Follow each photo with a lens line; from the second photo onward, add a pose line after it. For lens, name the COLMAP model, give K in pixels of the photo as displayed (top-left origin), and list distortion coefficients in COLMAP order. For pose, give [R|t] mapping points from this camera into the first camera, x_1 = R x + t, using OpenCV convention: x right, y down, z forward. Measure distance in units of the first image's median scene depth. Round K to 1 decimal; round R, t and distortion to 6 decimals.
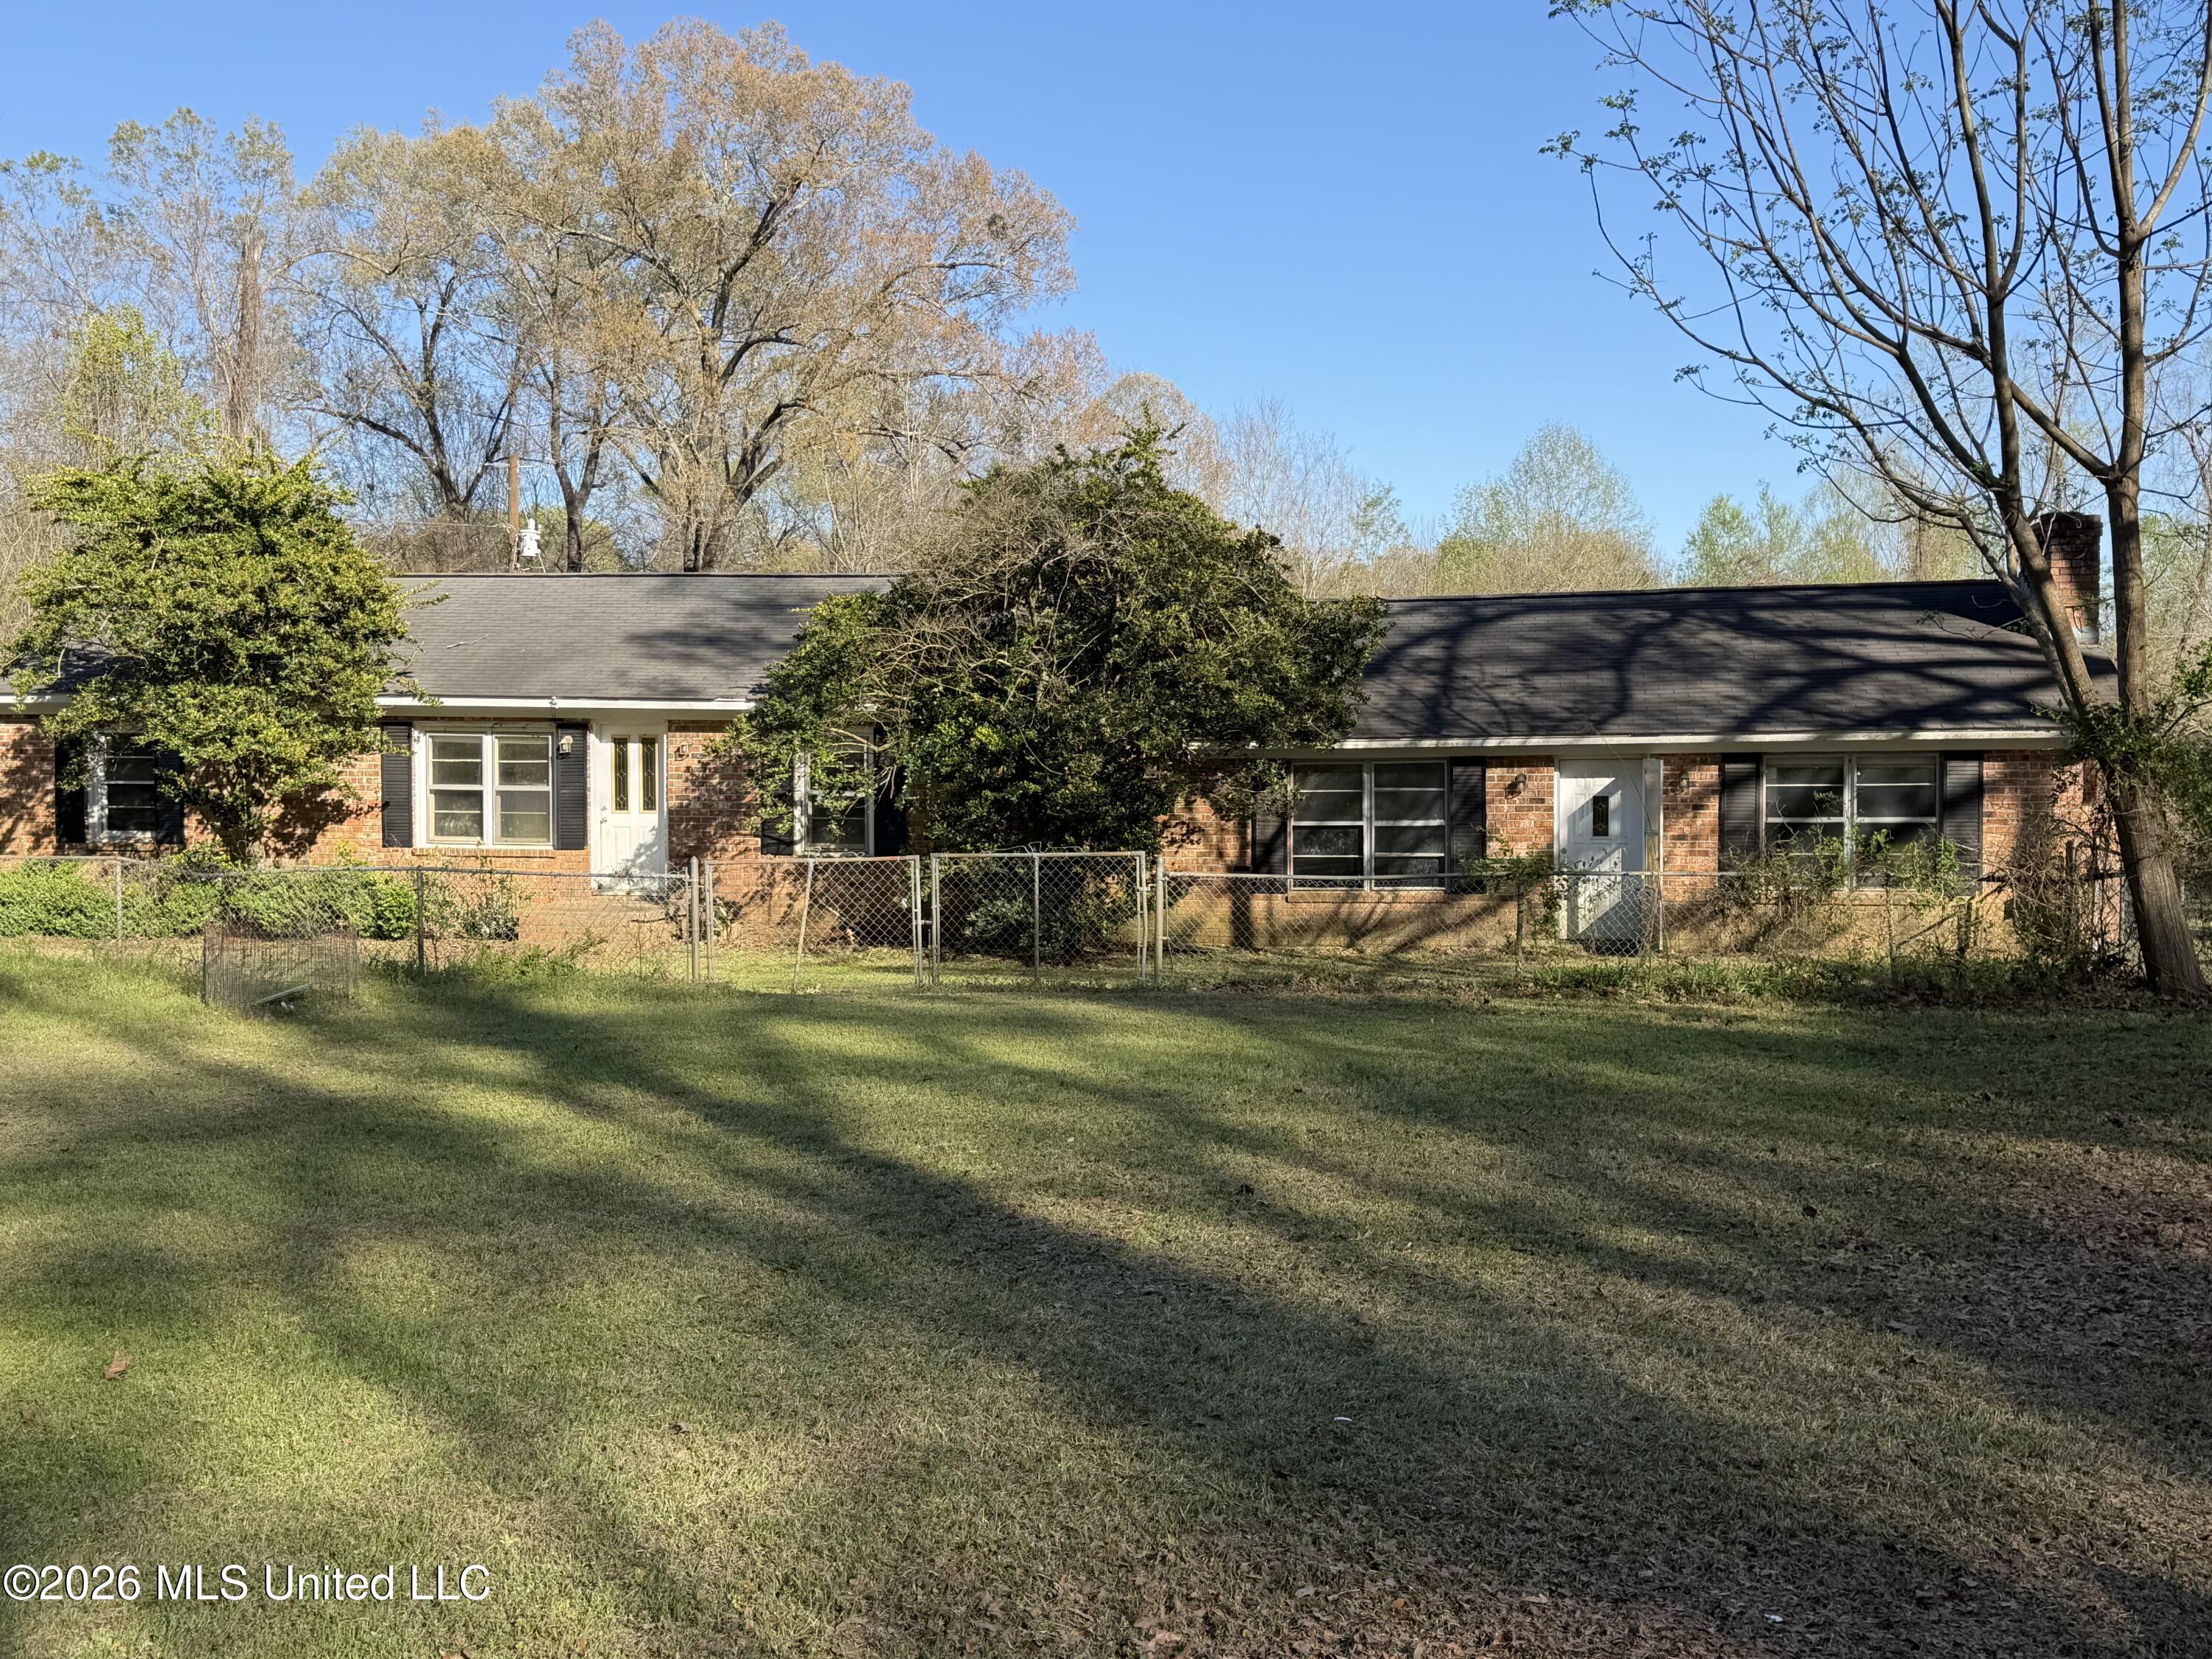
lens RADIAL K [[2254.3, 0, 1106.0], [0, 2254.3, 829.5], [0, 0, 1]] dist [0.186876, -0.400855]
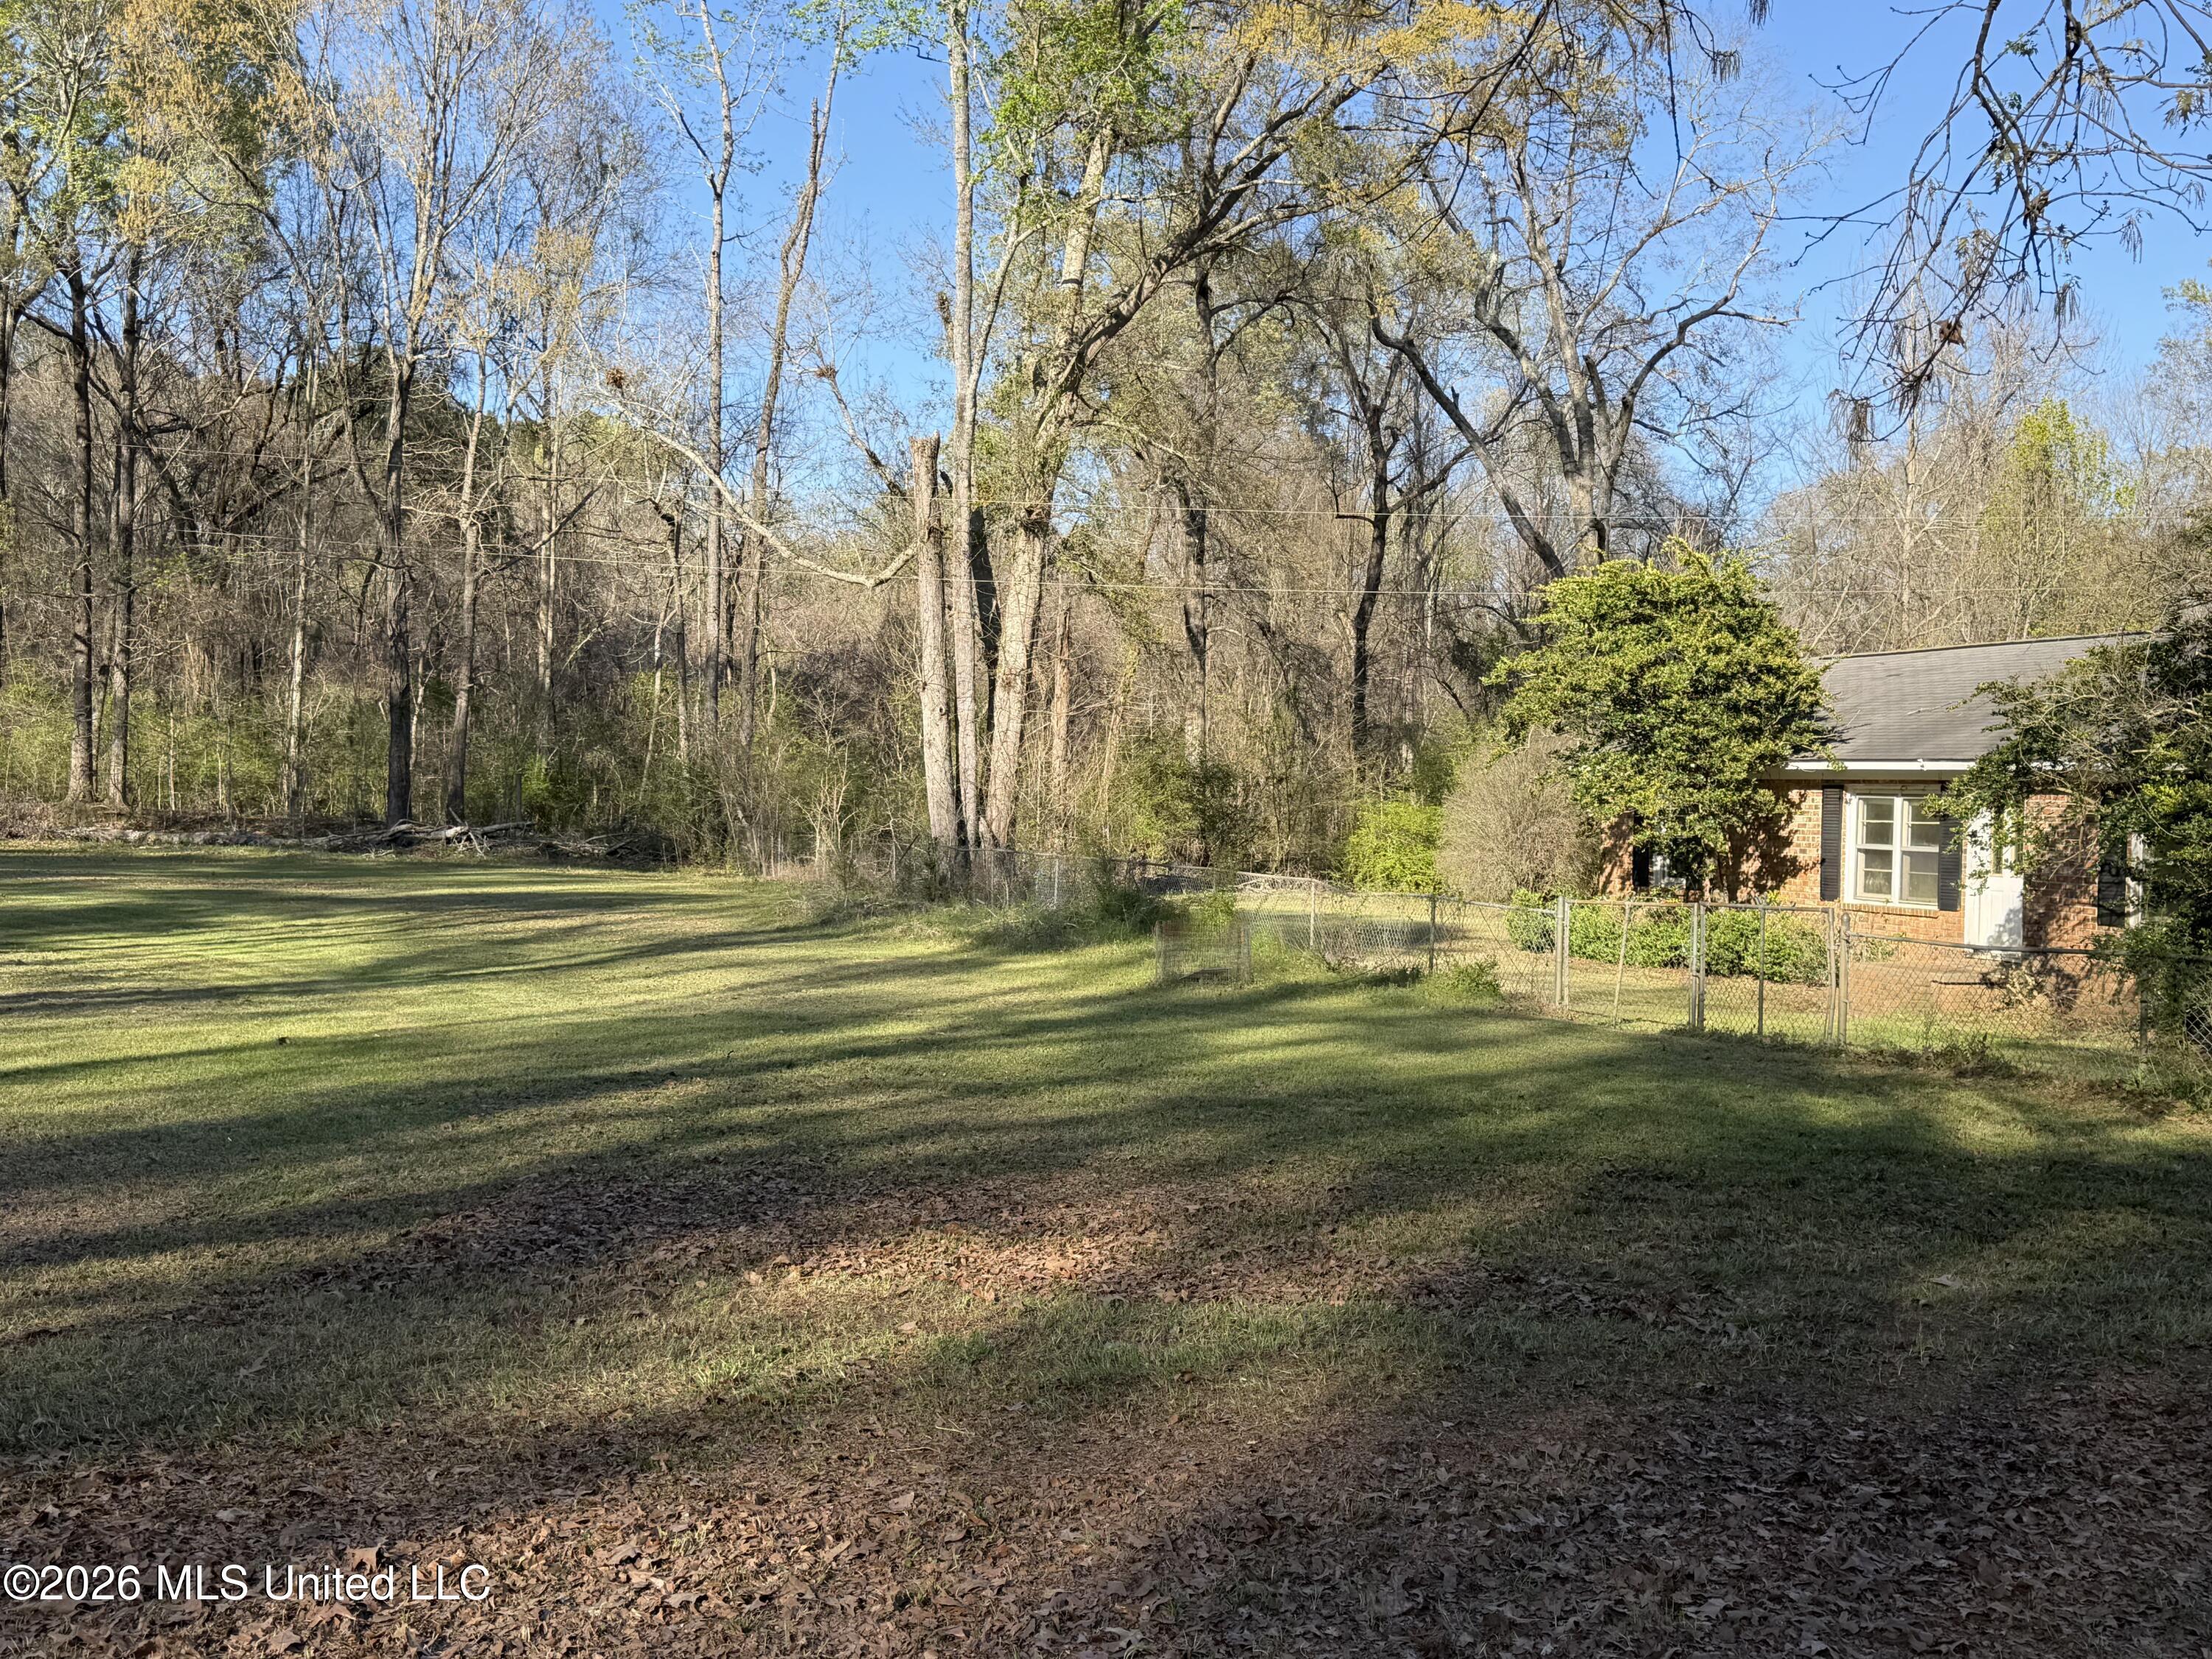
lens RADIAL K [[2254.3, 0, 1106.0], [0, 2254.3, 829.5], [0, 0, 1]] dist [0.186876, -0.400855]
pose [[0.495692, 0.018139, -0.868309, 0.482393], [-0.048571, 0.998796, -0.006864, -0.002152], [0.867139, 0.045577, 0.495976, 0.186859]]
